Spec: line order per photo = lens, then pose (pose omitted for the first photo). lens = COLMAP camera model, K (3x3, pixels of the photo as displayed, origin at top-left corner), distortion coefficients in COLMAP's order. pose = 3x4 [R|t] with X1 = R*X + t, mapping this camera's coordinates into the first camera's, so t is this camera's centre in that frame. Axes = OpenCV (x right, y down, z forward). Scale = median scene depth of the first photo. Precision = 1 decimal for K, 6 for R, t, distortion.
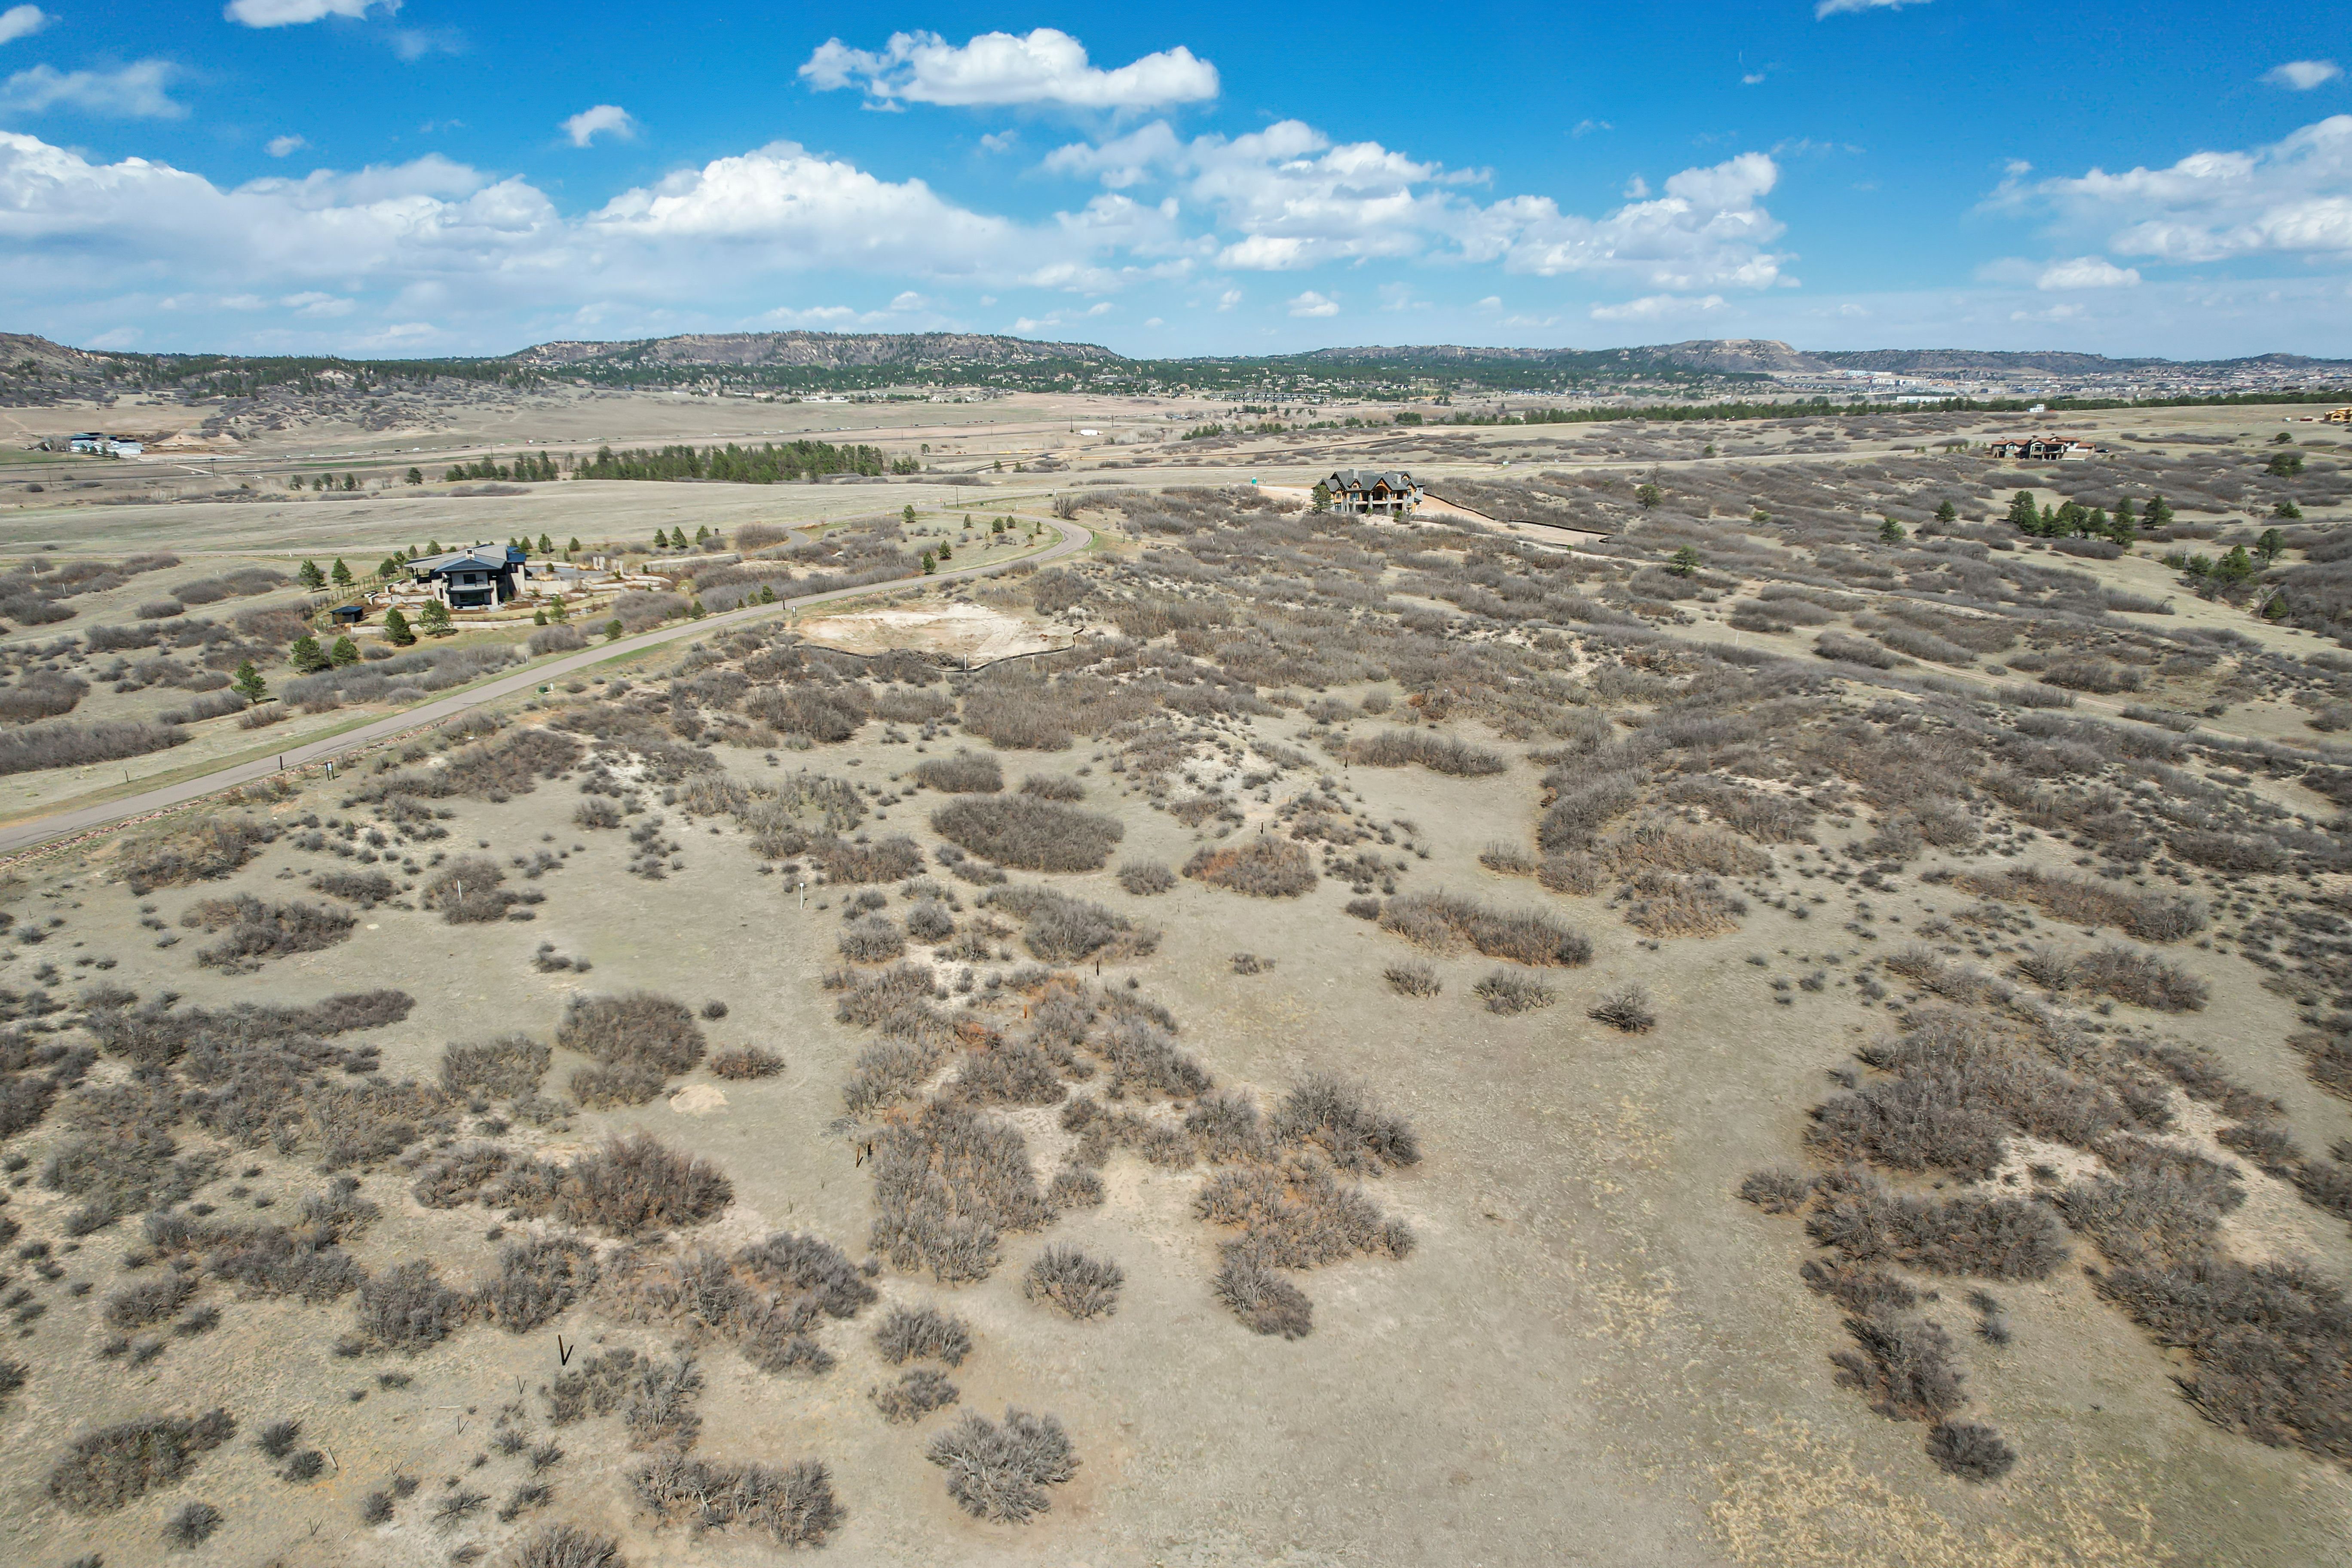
lens RADIAL K [[1516.9, 0, 1185.8], [0, 1516.9, 783.0], [0, 0, 1]] dist [-0.074188, 0.067245]
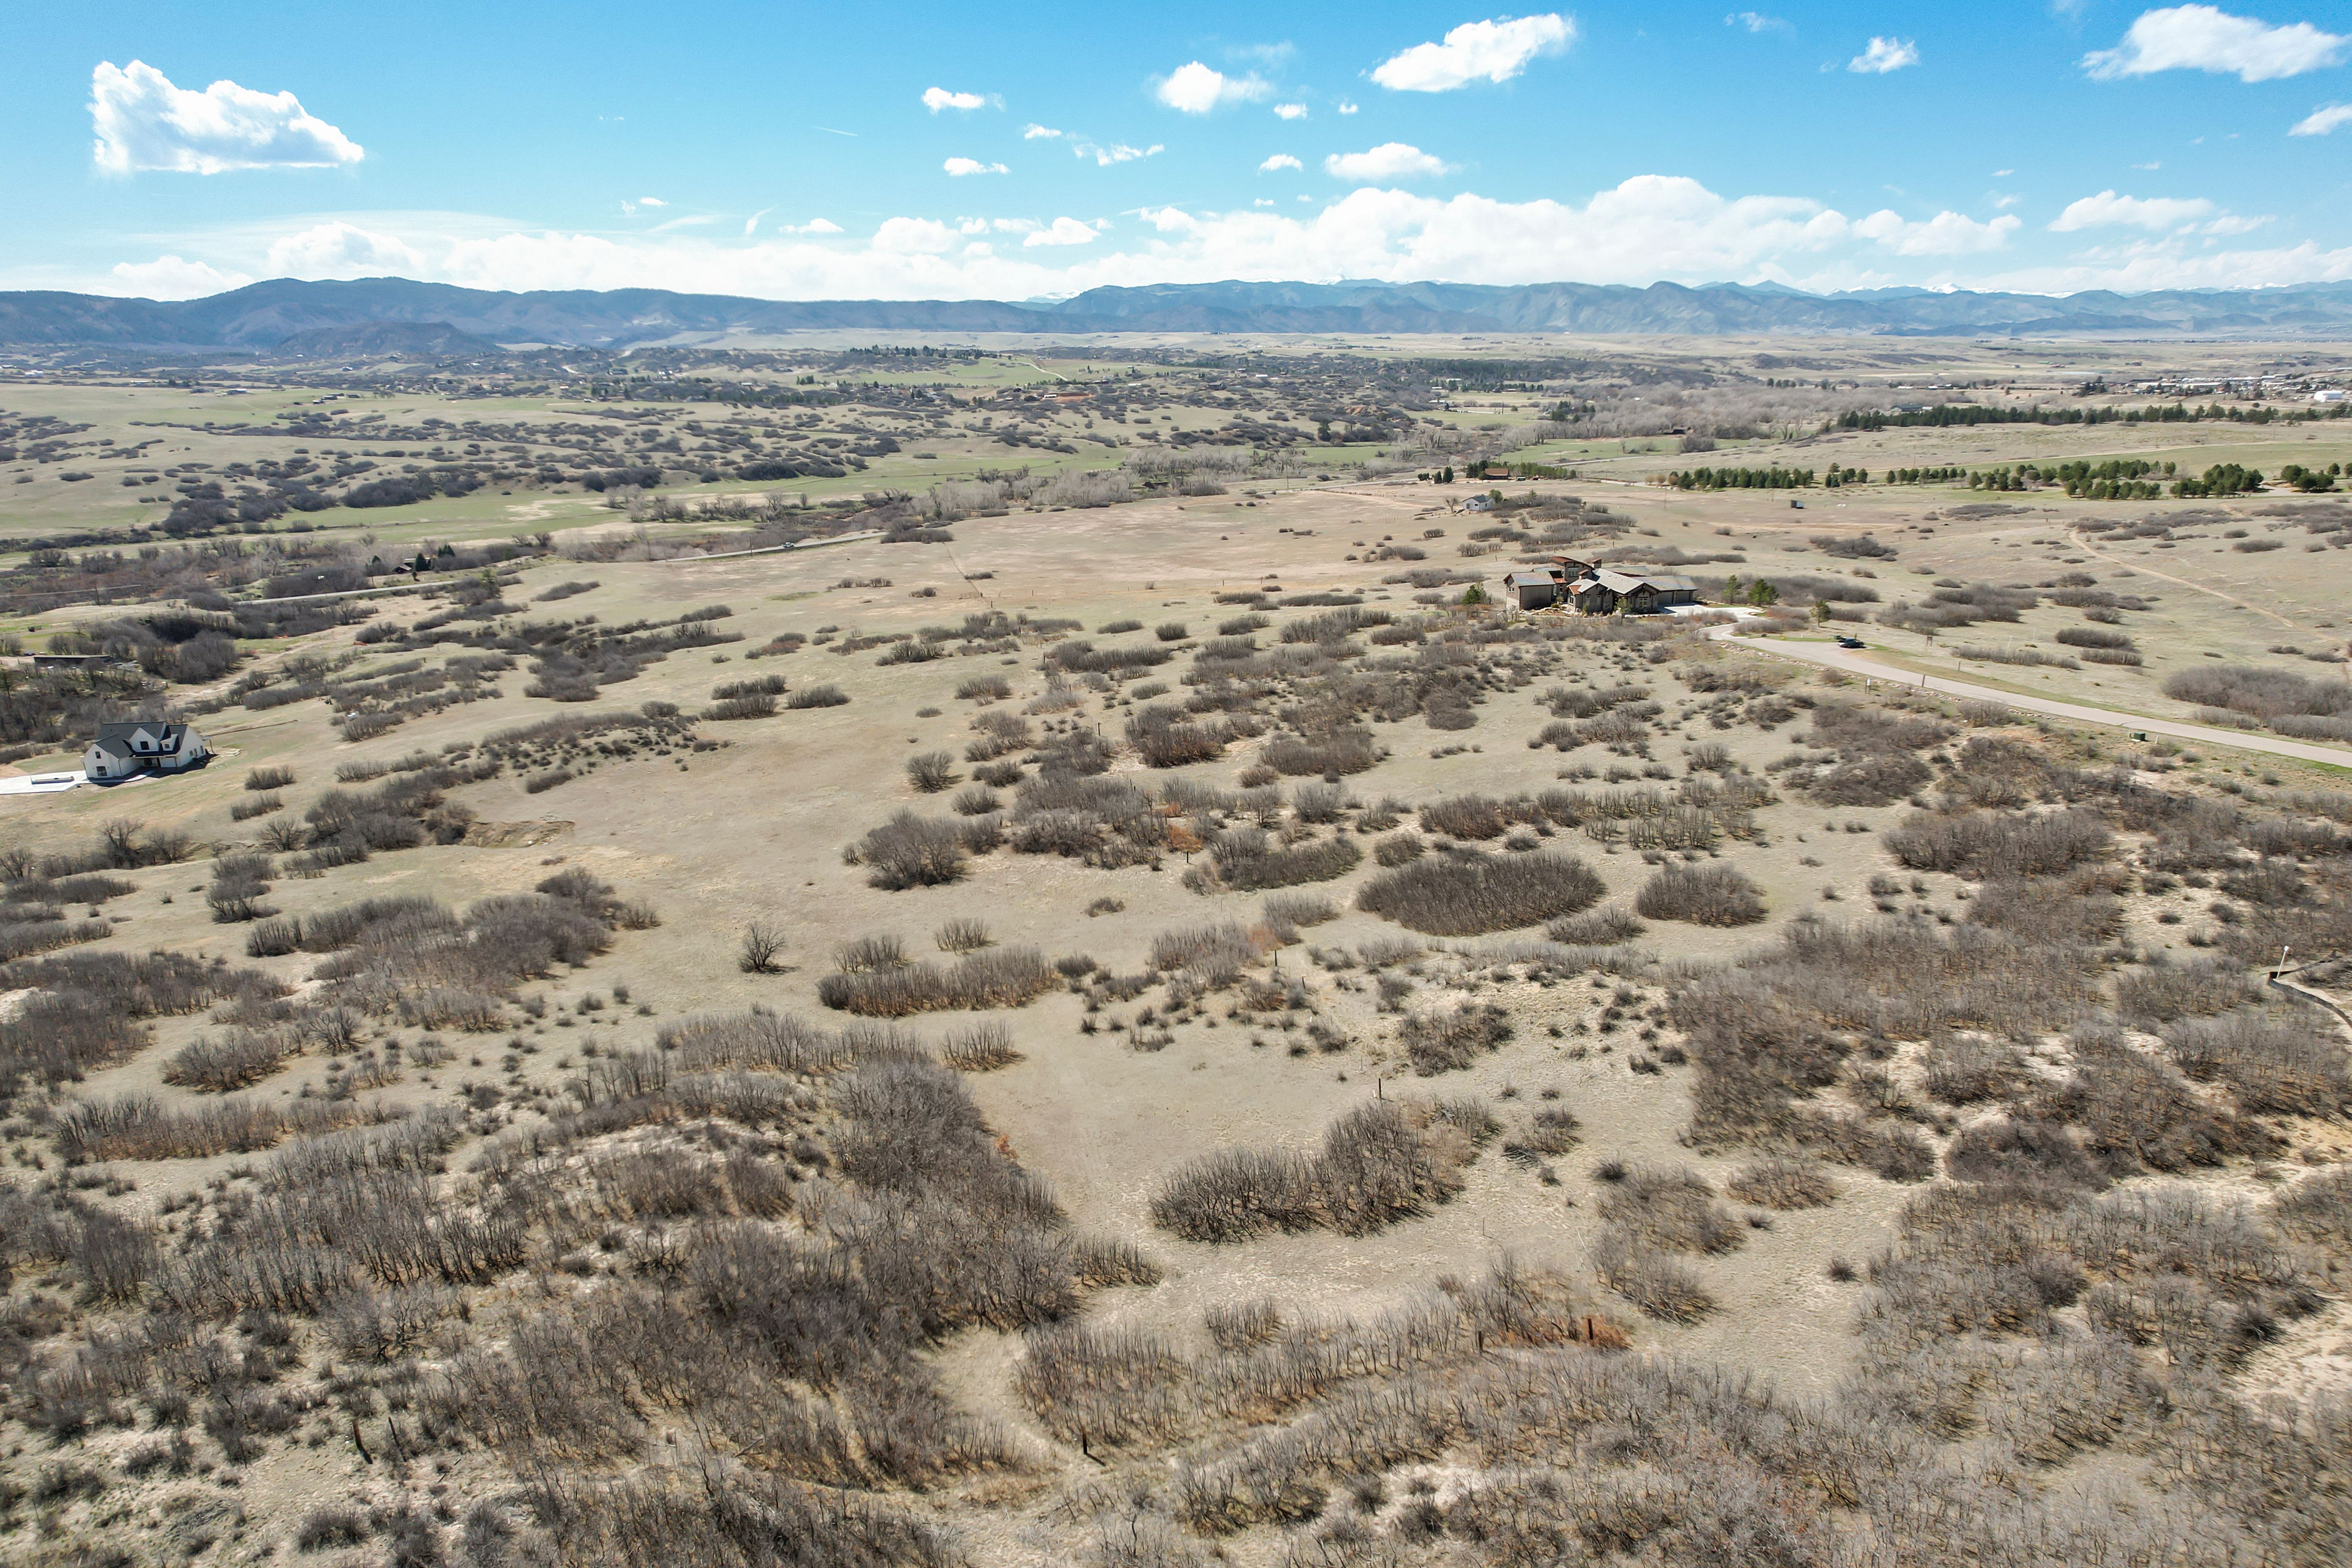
lens RADIAL K [[1581.2, 0, 1176.0], [0, 1581.2, 784.0], [0, 0, 1]] dist [-0.070636, 0.057112]
pose [[-0.796013, 0.184980, -0.576321, 0.544992], [-0.130514, 0.877303, 0.461850, -0.418538], [0.591041, 0.442857, -0.674202, 1.493909]]
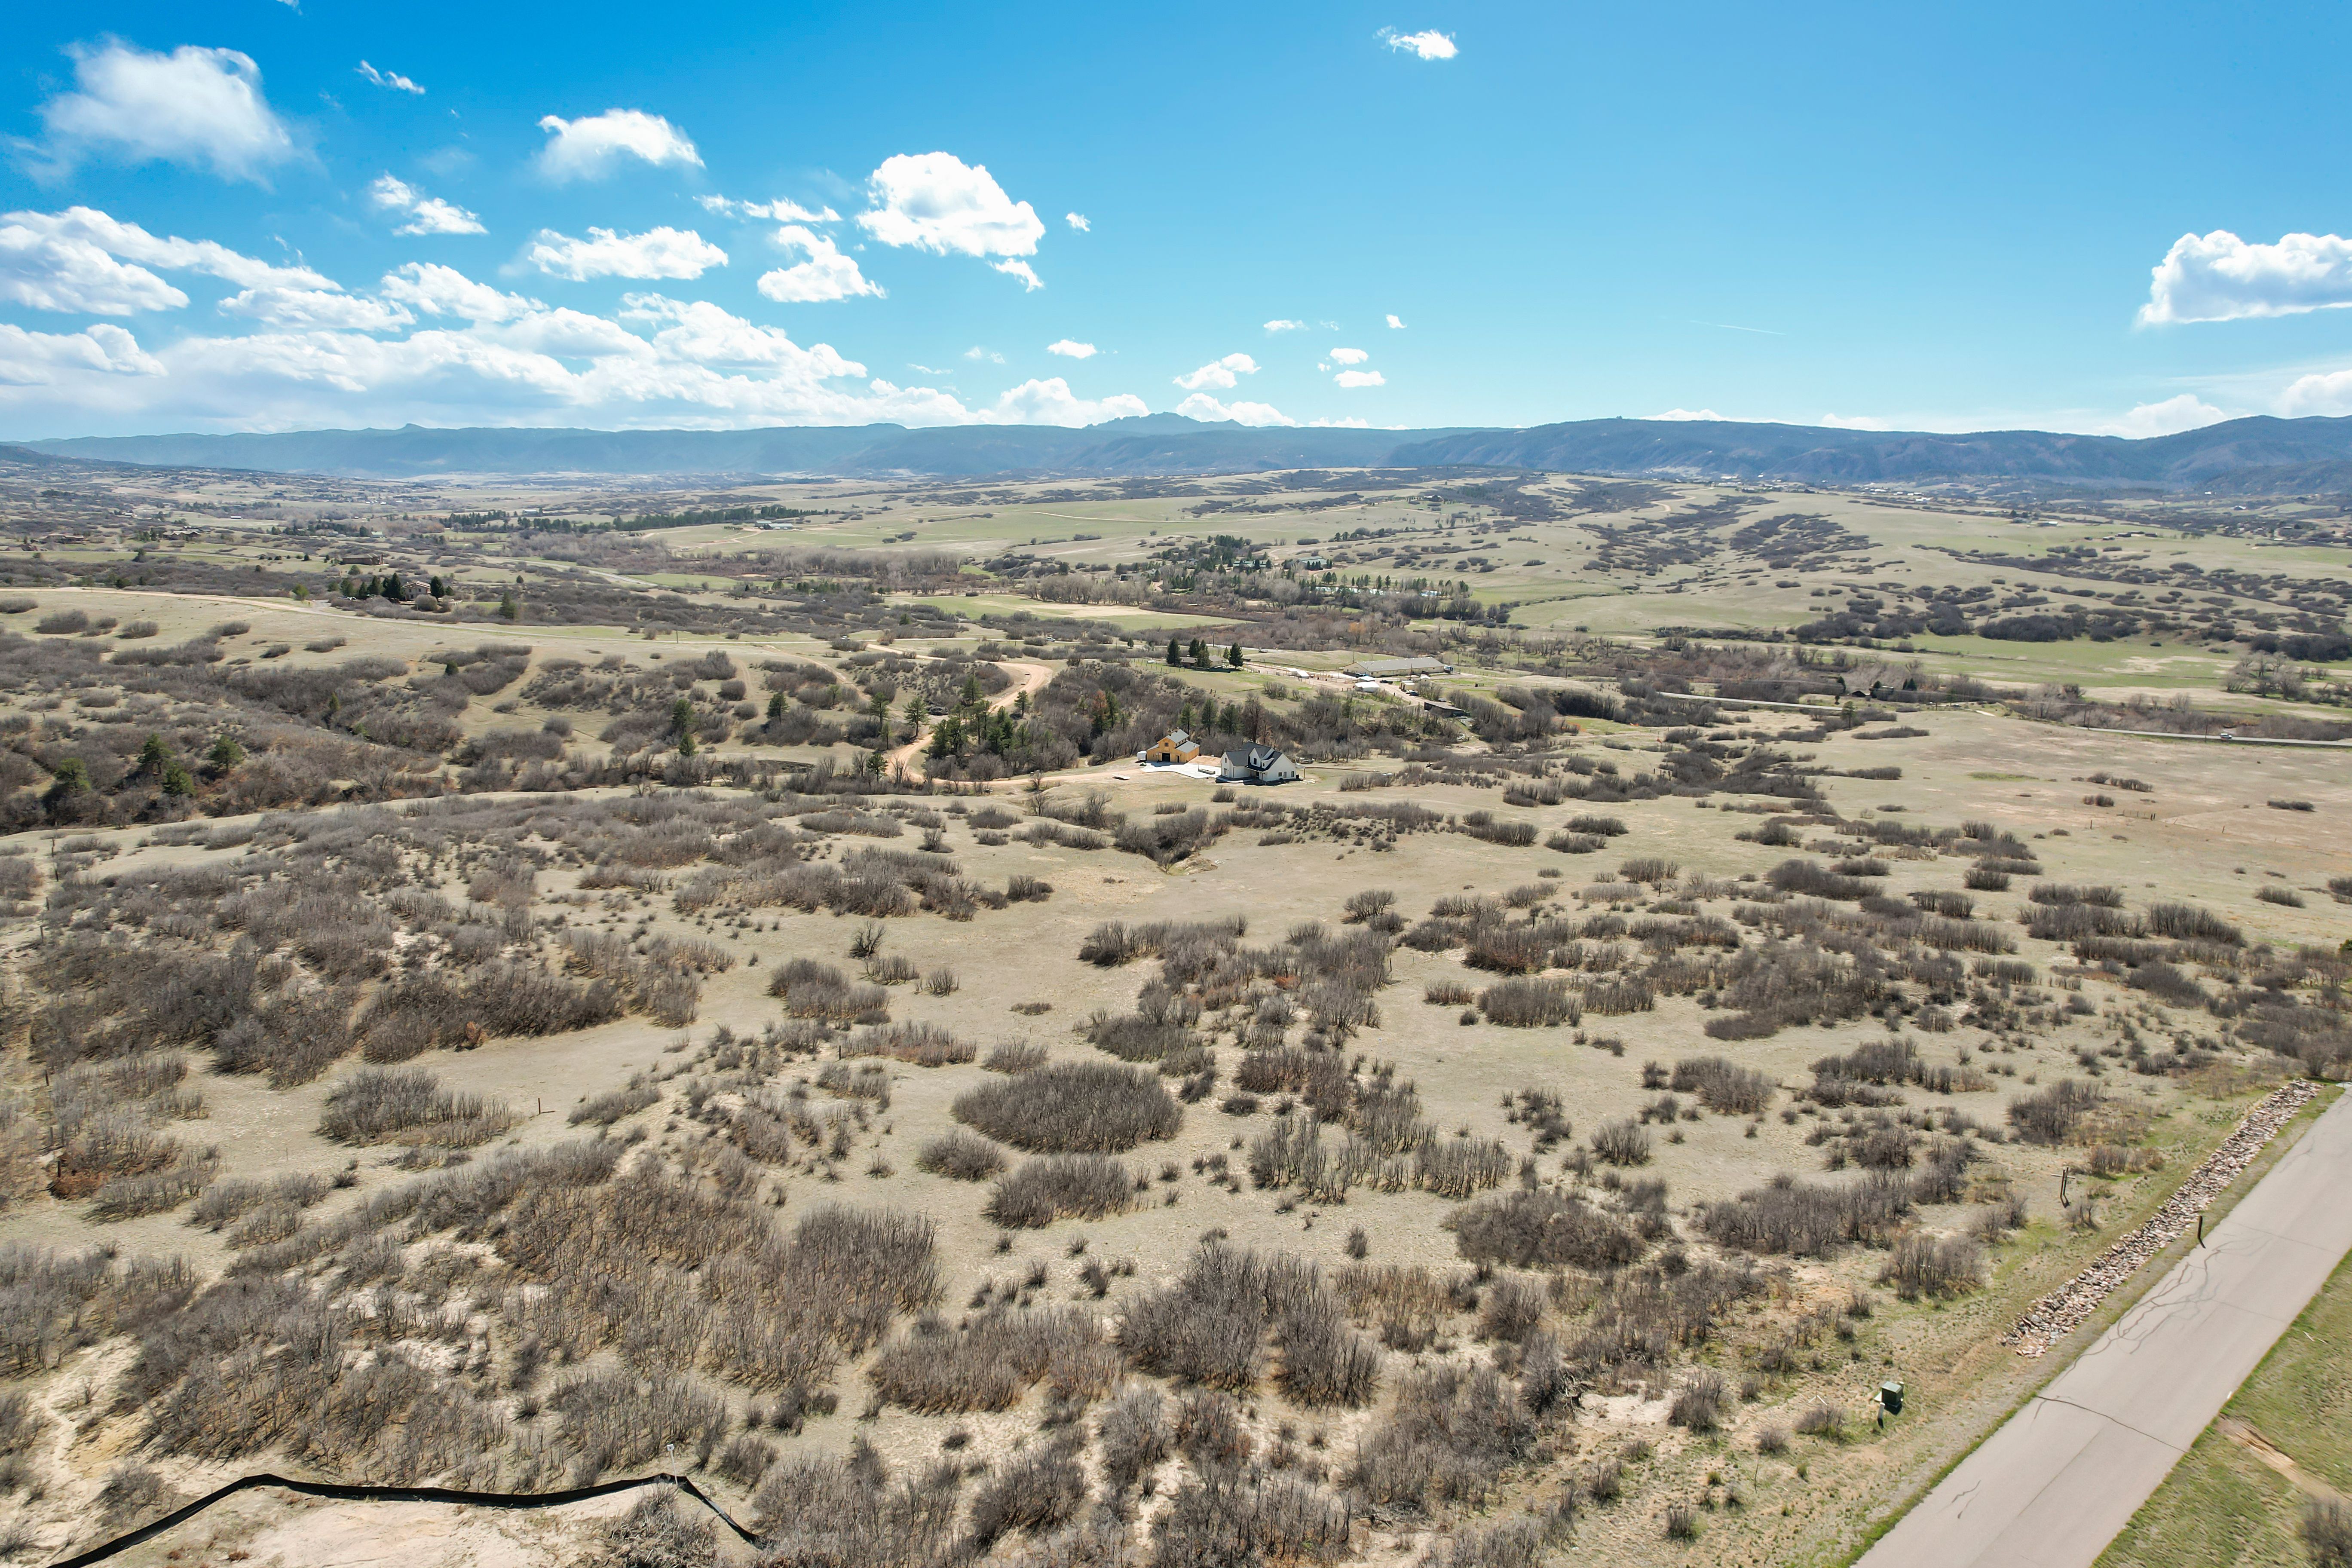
lens RADIAL K [[1521.9, 0, 1184.5], [0, 1521.9, 775.9], [0, 0, 1]] dist [-0.074343, 0.067150]
pose [[-0.886572, -0.091198, 0.453512, -0.503078], [0.112105, 0.908793, 0.401906, -0.441770], [-0.448801, 0.407159, -0.795486, 1.553228]]
